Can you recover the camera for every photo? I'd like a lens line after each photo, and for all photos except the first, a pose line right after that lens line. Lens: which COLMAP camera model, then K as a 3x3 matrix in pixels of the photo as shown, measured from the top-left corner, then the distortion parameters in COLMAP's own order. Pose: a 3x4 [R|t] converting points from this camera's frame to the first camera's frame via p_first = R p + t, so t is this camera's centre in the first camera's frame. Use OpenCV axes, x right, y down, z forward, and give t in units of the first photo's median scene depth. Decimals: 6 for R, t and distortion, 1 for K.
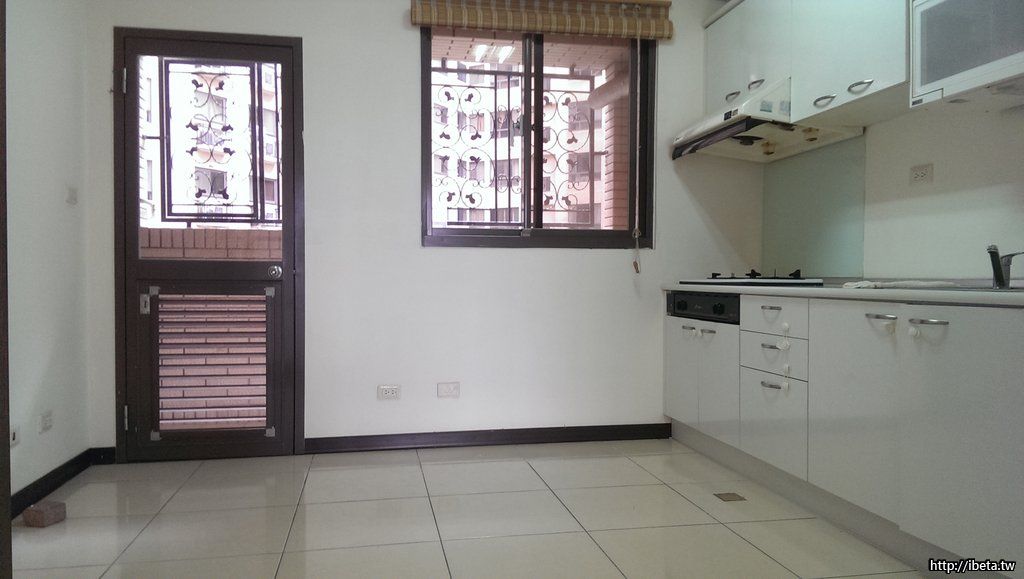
lens RADIAL K [[737.8, 0, 512.0], [0, 737.8, 289.5], [0, 0, 1]] dist [0.011531, 0.002226]
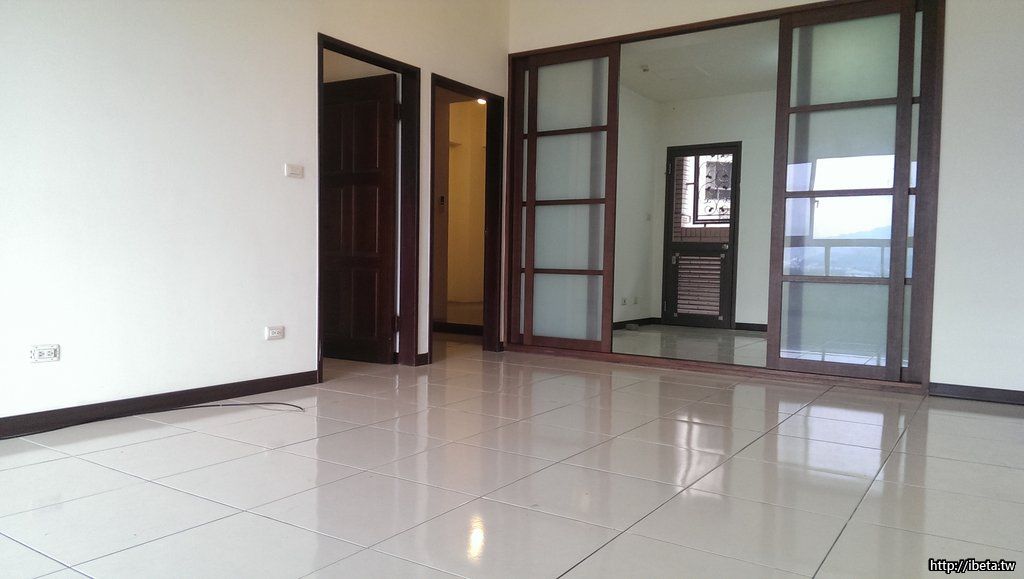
lens RADIAL K [[737.8, 0, 512.0], [0, 737.8, 289.5], [0, 0, 1]] dist [0.011531, 0.002226]
pose [[0.707224, 0.040889, -0.705806, 0.811462], [-0.029572, 0.999163, 0.028252, 0.060765], [0.706370, 0.000891, 0.707842, -1.048527]]
